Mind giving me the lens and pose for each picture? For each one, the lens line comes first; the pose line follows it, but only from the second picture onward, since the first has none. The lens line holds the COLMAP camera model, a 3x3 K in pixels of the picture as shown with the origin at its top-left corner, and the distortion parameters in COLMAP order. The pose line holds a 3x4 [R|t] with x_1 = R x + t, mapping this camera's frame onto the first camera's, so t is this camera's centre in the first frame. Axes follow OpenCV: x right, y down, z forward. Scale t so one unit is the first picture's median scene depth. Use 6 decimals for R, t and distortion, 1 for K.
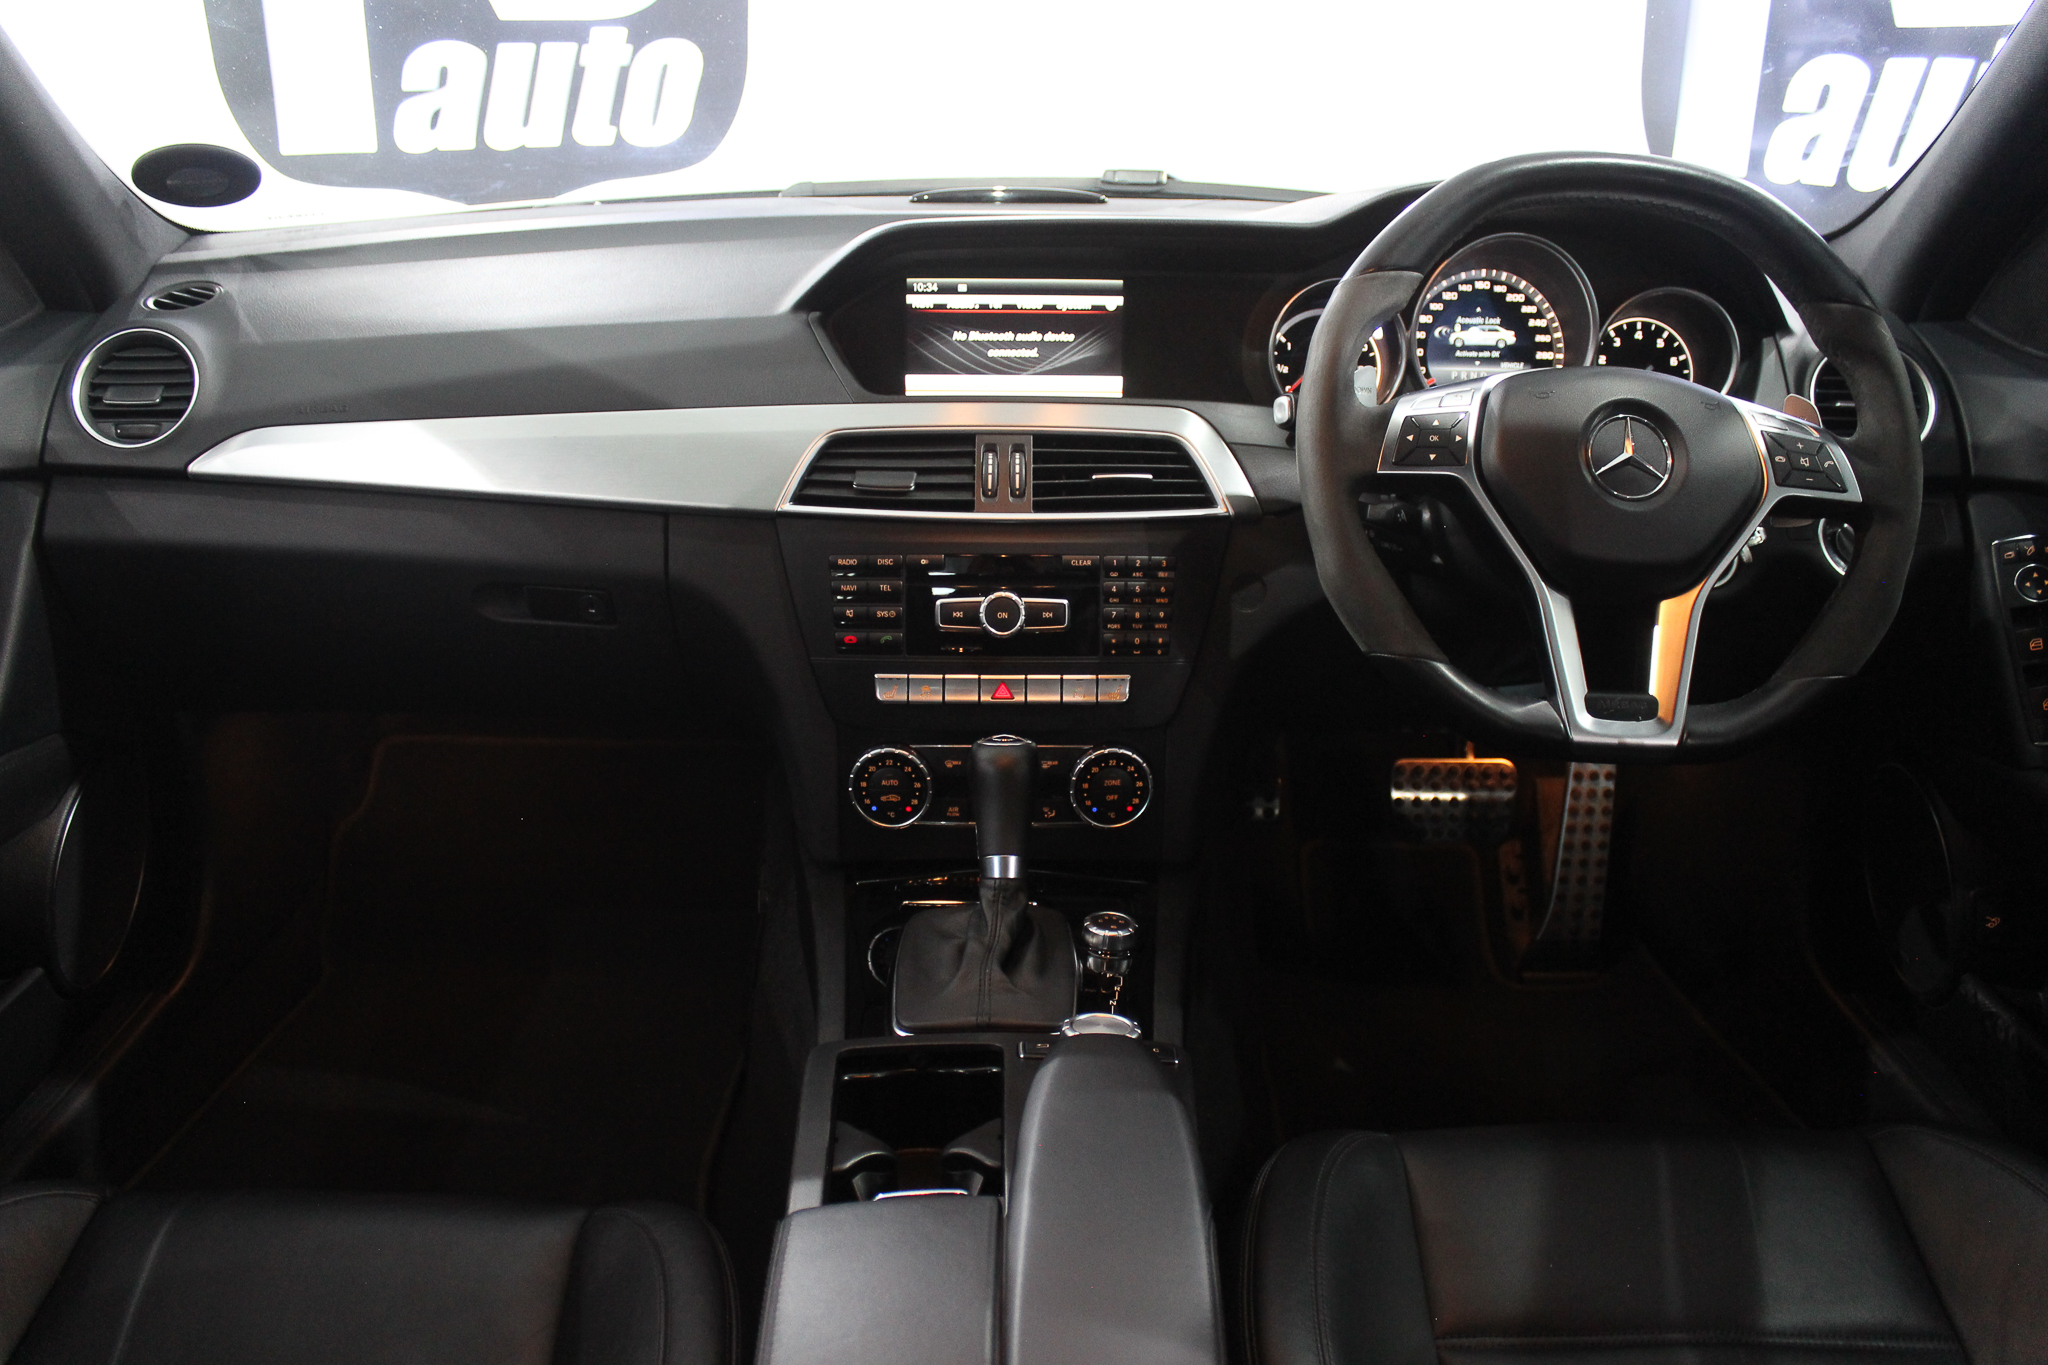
lens RADIAL K [[1669.6, 0, 1024.0], [0, 1669.6, 682.5], [0, 0, 1]] dist [-0.168280, 0.130537]
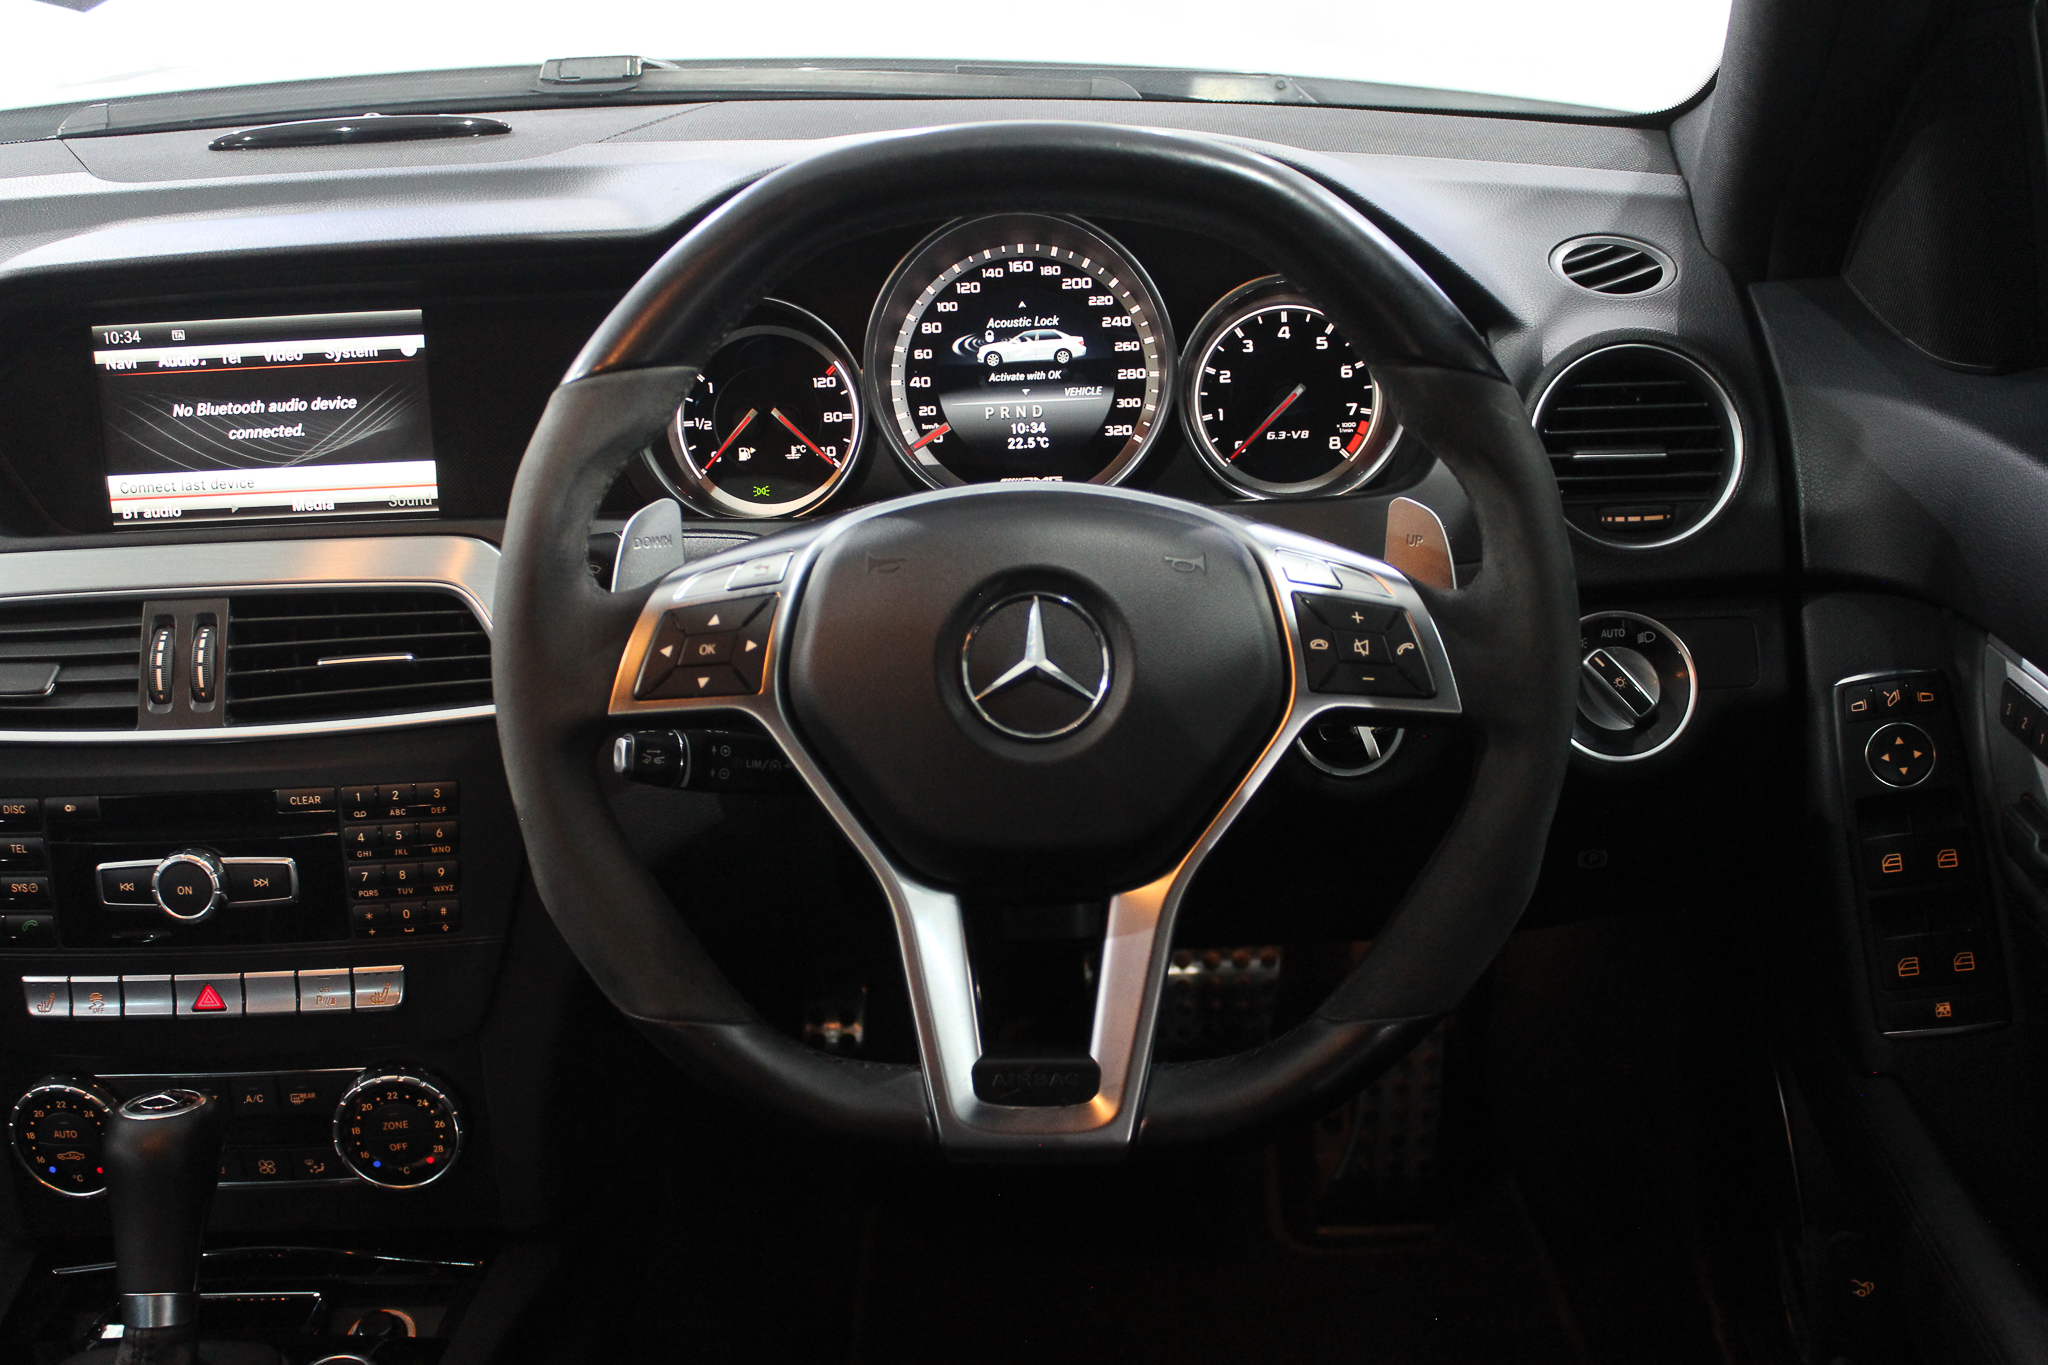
lens RADIAL K [[2303.3, 0, 1024.0], [0, 2303.3, 682.5], [0, 0, 1]] dist [-0.135519, 0.198620]
pose [[0.998302, -0.043422, -0.038838, 0.316163], [0.046018, 0.996579, 0.068647, -0.150117], [0.035724, -0.070318, 0.996885, 0.132574]]
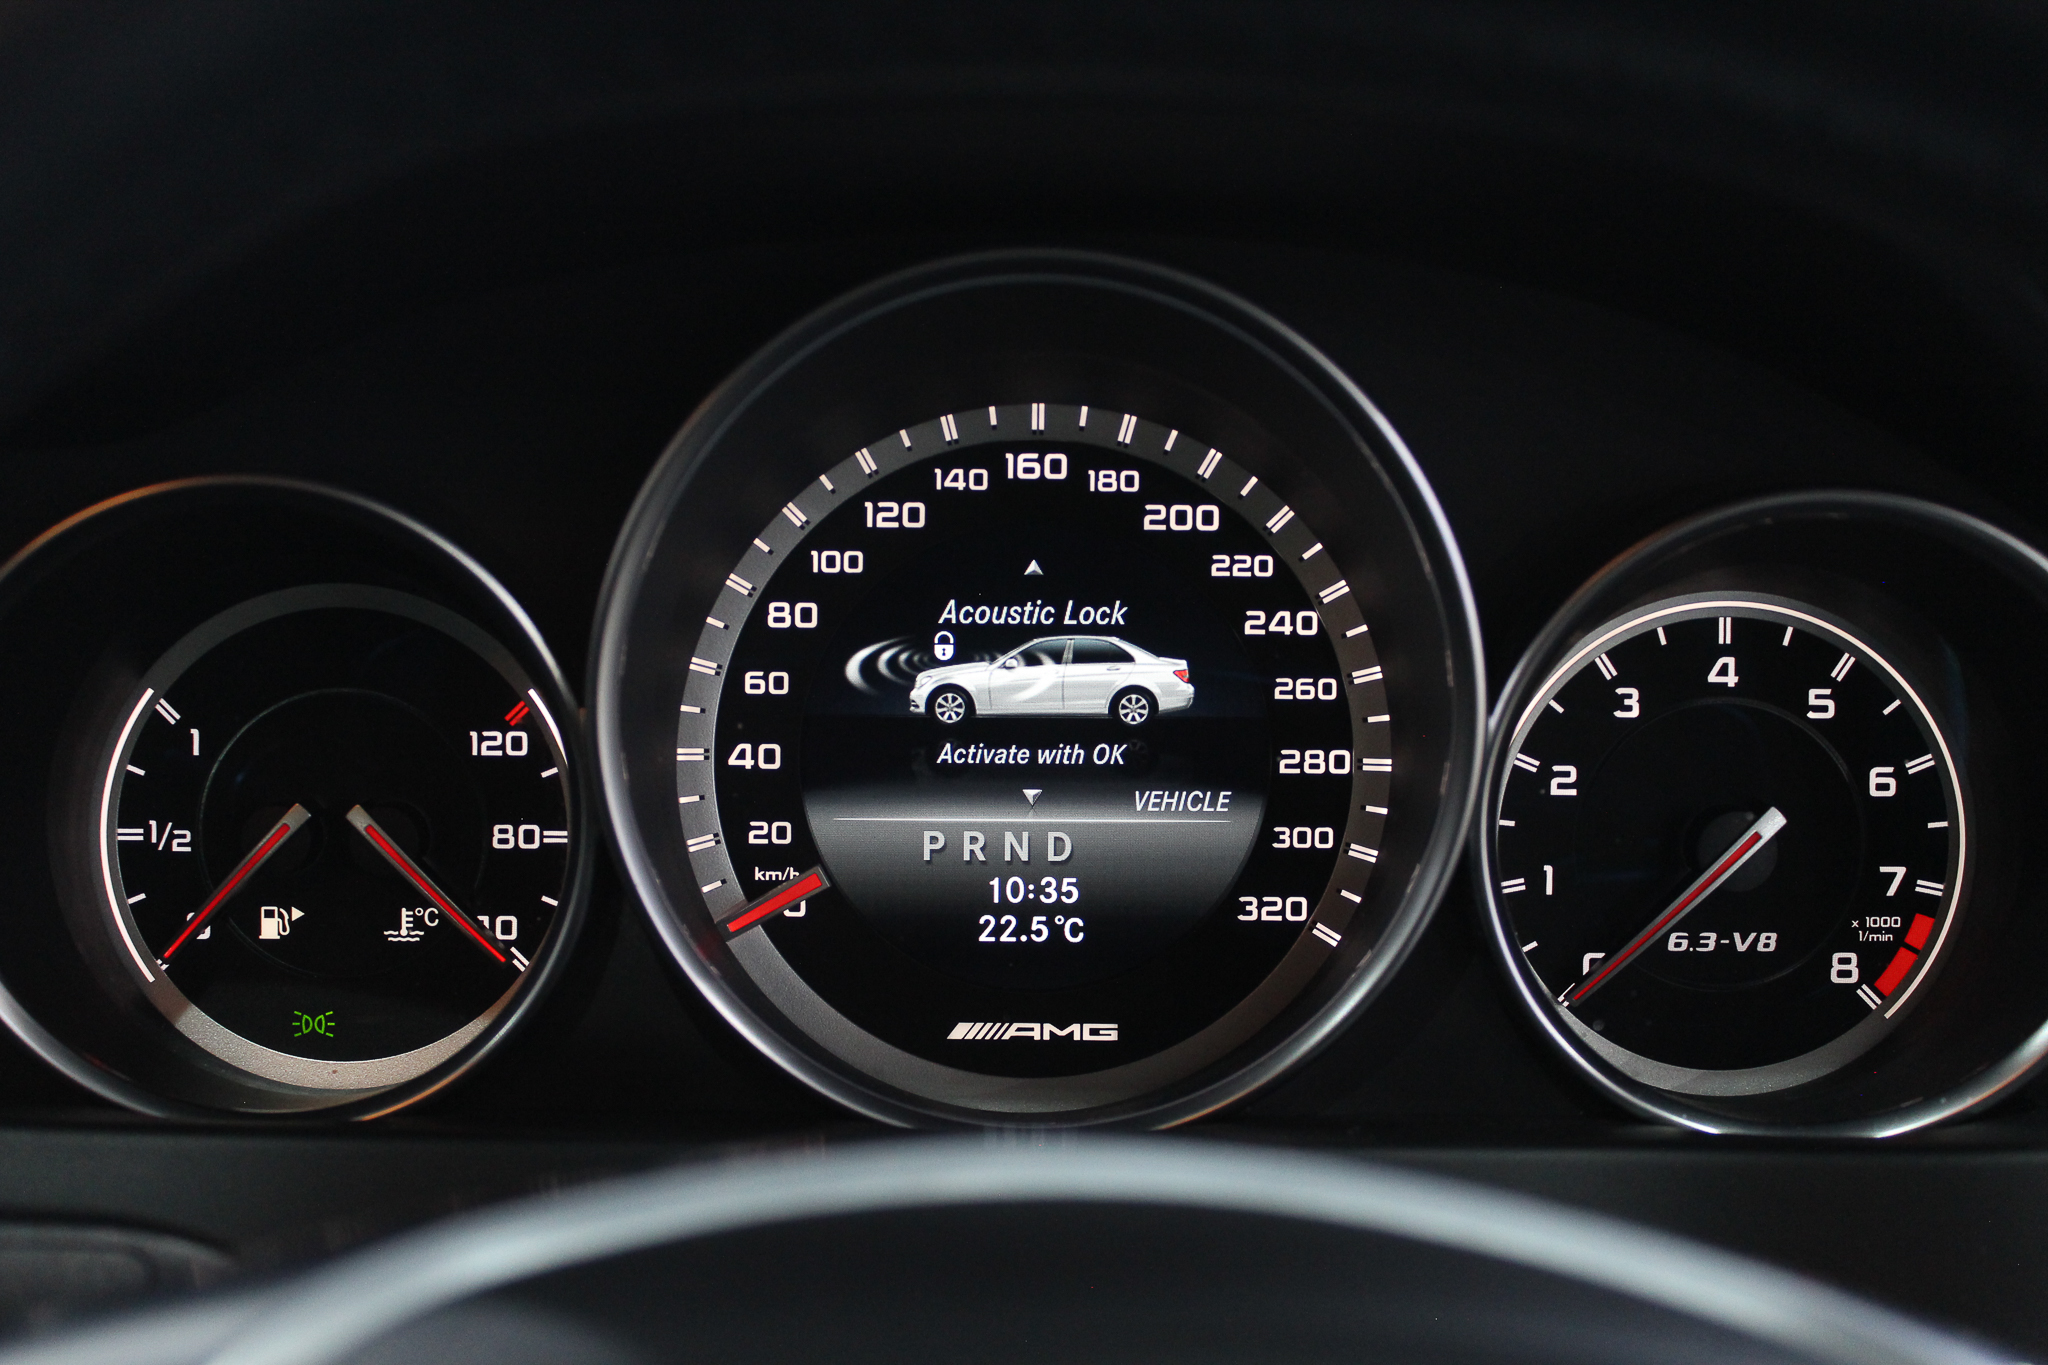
lens RADIAL K [[2842.4, 0, 1024.0], [0, 2842.4, 682.5], [0, 0, 1]] dist [-0.060441, 0.012916]
pose [[0.999999, 0.000773, -0.001046, 0.286184], [-0.000862, 0.996062, -0.088651, -0.180904], [0.000973, 0.088652, 0.996062, 0.613845]]
